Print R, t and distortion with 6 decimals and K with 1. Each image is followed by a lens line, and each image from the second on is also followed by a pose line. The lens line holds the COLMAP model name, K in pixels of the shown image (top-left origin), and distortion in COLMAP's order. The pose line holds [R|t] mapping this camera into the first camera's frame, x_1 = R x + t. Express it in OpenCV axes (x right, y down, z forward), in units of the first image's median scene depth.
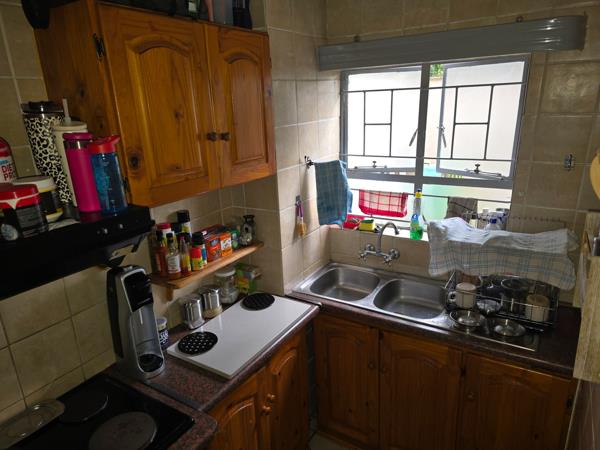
lens RADIAL K [[415.7, 0, 299.5], [0, 415.7, 238.2], [0, 0, 1]] dist [0.094723, -0.102466]
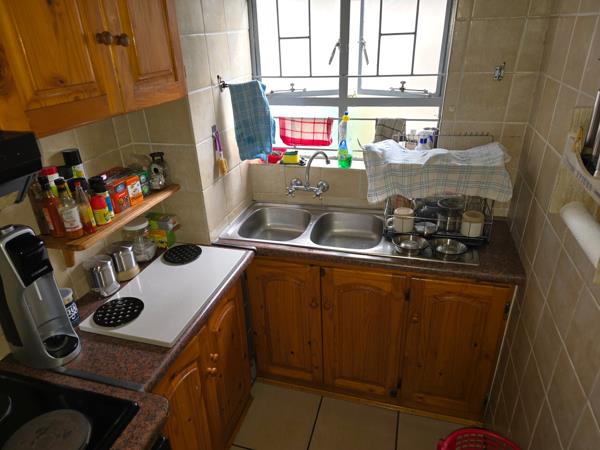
lens RADIAL K [[415.7, 0, 299.5], [0, 415.7, 238.2], [0, 0, 1]] dist [0.094723, -0.102466]
pose [[0.963437, -0.117983, 0.240560, -0.075083], [0.085519, 0.986278, 0.141217, 0.019096], [-0.253921, -0.115481, 0.960306, 0.122935]]
